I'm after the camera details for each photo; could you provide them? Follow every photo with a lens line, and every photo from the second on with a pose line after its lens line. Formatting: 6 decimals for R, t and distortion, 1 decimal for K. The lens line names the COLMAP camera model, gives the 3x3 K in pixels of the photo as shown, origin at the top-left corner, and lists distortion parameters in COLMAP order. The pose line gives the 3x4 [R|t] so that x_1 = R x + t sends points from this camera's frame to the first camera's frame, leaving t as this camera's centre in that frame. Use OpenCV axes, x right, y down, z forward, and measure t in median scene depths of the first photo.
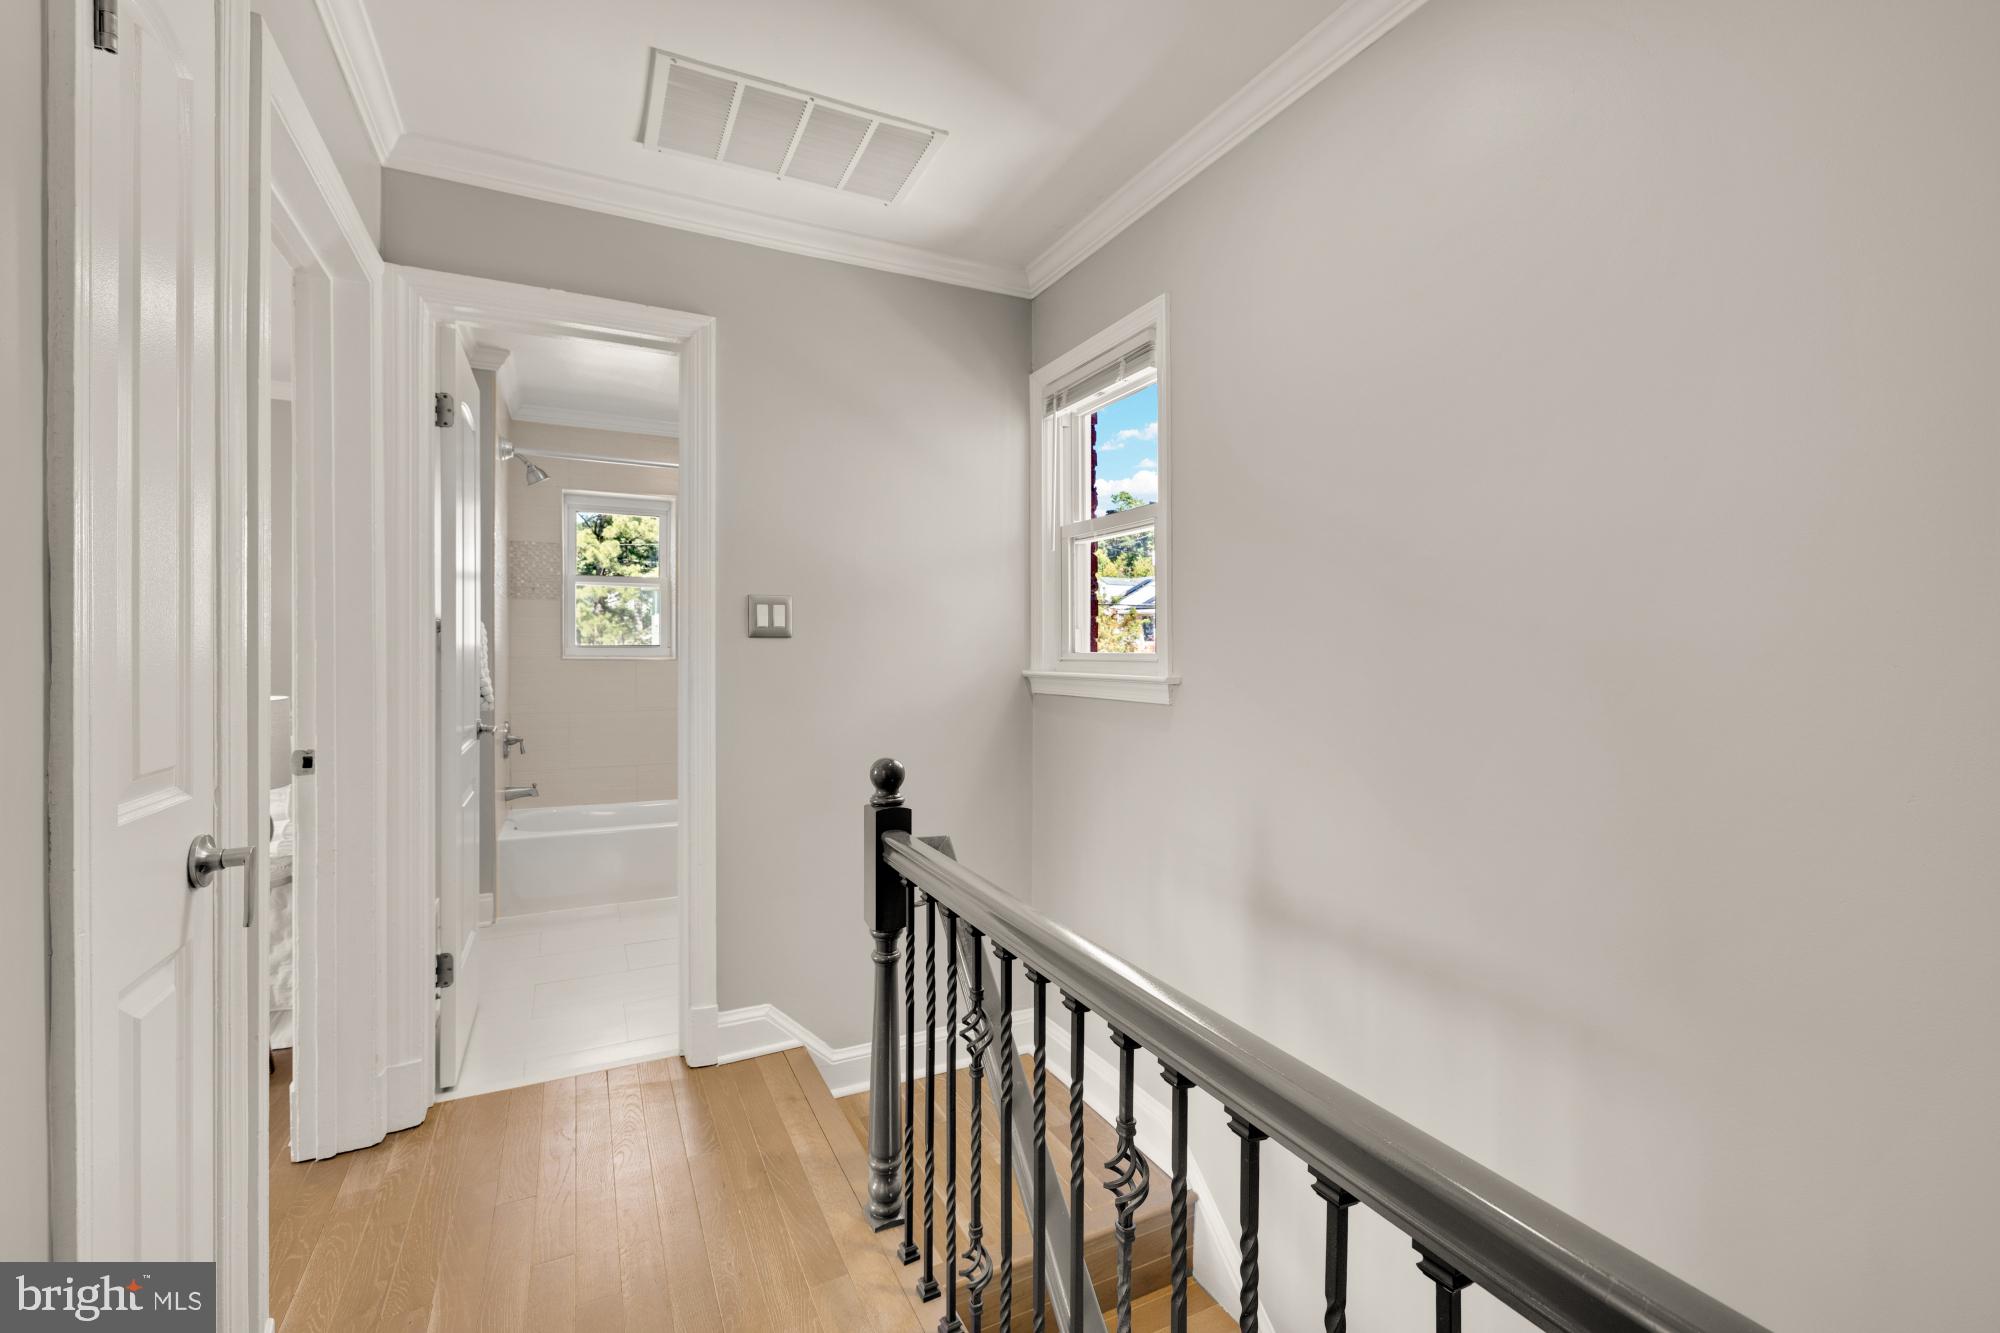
lens RADIAL K [[846.8, 0, 986.3], [0, 846.8, 653.7], [0, 0, 1]] dist [-0.001085, 0.000324]
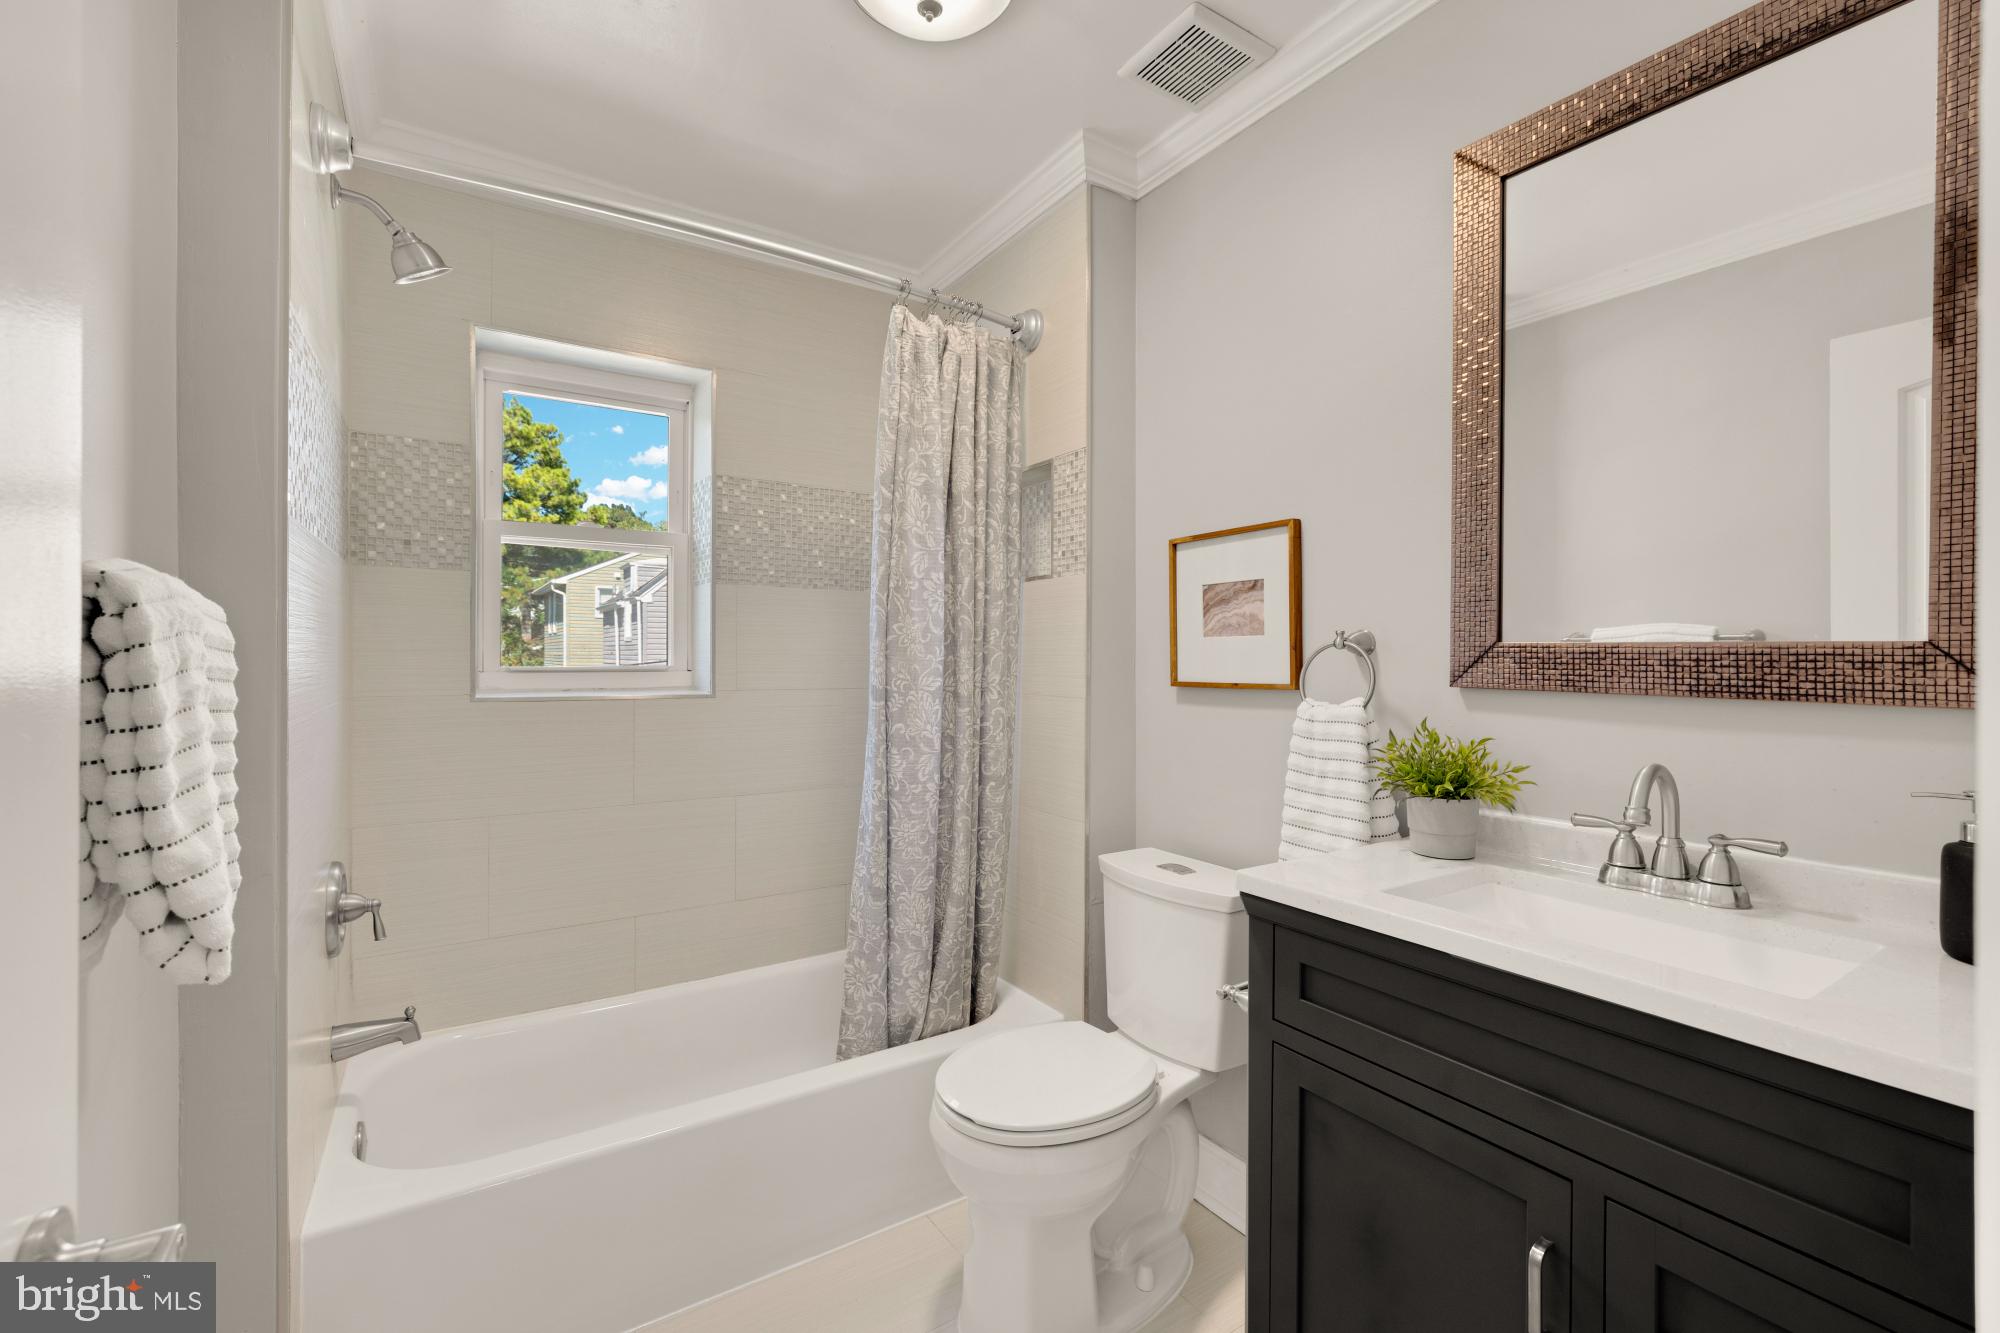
lens RADIAL K [[846.8, 0, 986.3], [0, 846.8, 653.7], [0, 0, 1]] dist [-0.001085, 0.000324]
pose [[0.993882, -0.002204, 0.110423, -0.304065], [0.003285, 0.999948, -0.009608, -0.014957], [-0.110396, 0.009912, 0.993838, 0.566061]]
